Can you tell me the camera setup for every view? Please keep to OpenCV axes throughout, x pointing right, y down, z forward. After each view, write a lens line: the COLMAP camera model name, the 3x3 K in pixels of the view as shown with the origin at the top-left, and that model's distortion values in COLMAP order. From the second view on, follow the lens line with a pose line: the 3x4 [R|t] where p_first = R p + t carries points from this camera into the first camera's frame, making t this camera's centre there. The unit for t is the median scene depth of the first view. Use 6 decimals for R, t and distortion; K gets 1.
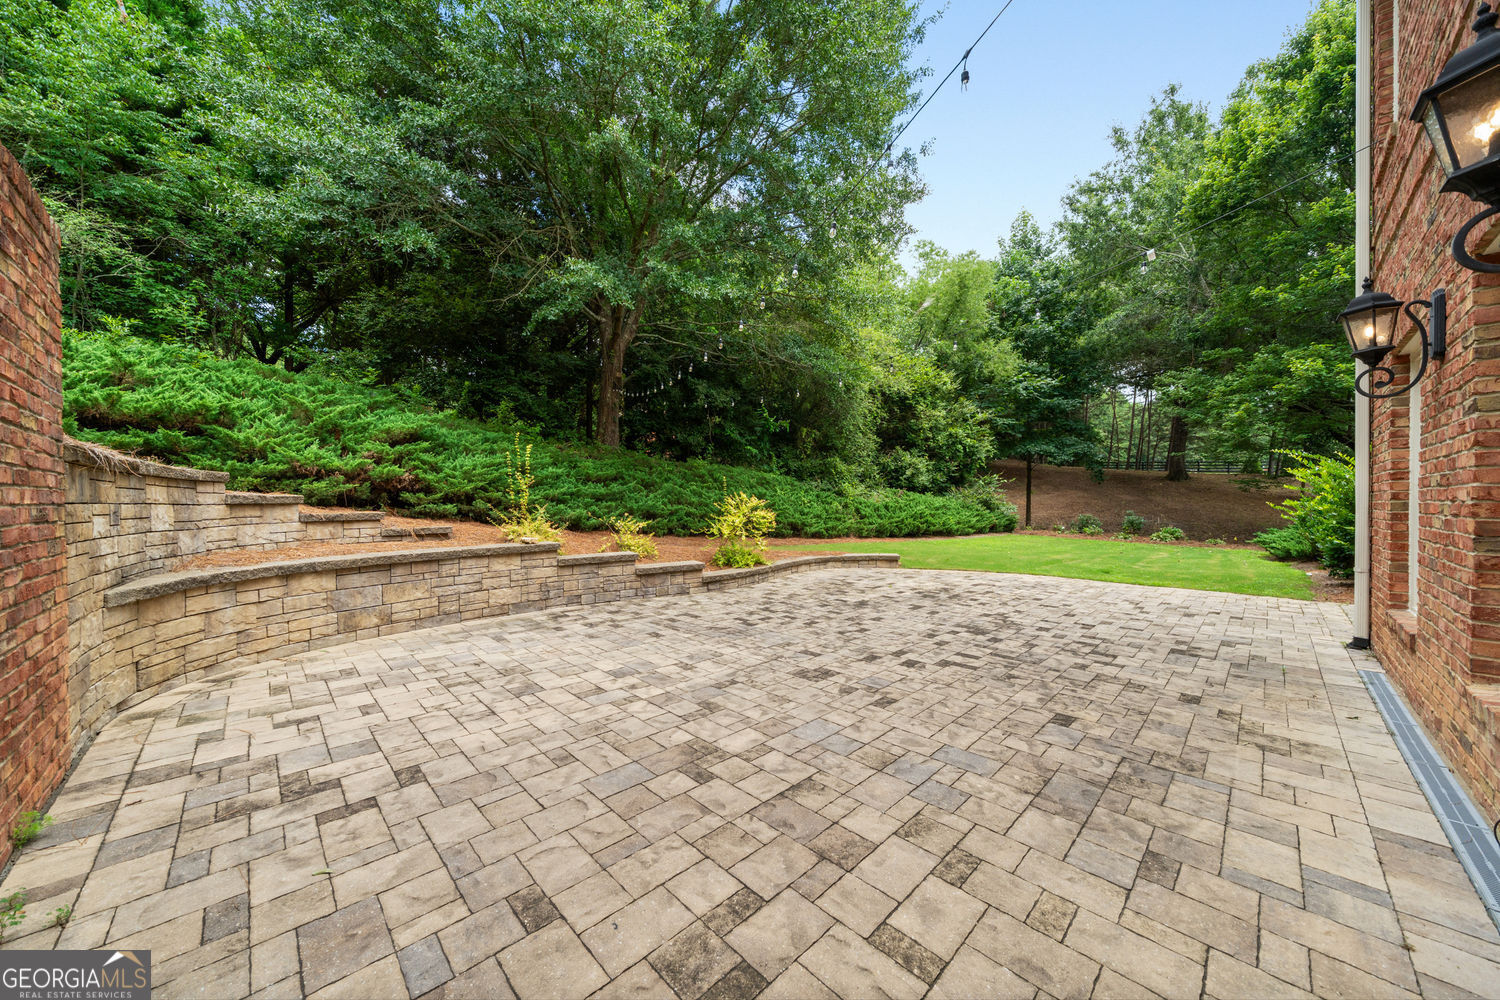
lens RADIAL K [[513.3, 0, 748.3], [0, 513.3, 502.6], [0, 0, 1]] dist [-0.003236, 0.000166]
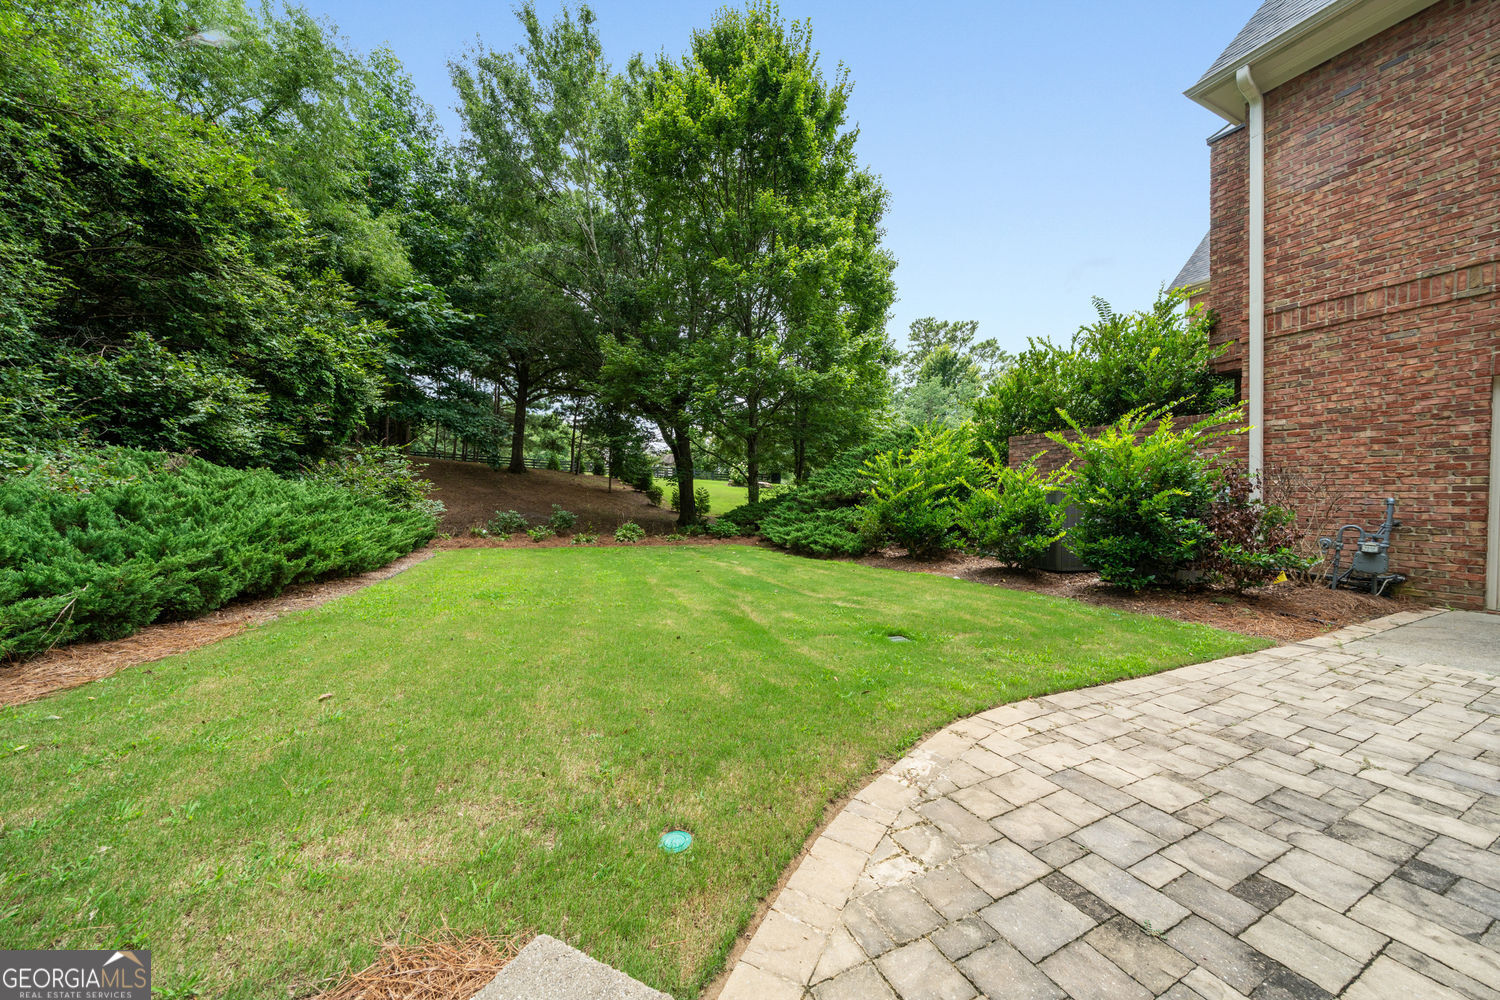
lens RADIAL K [[513.3, 0, 745.3], [0, 513.3, 501.5], [0, 0, 1]] dist [-0.003236, 0.000166]
pose [[0.337444, -0.013620, 0.941247, 0.105774], [0.004431, 0.999907, 0.012880, 0.002096], [-0.941335, -0.000175, 0.337473, 0.510047]]
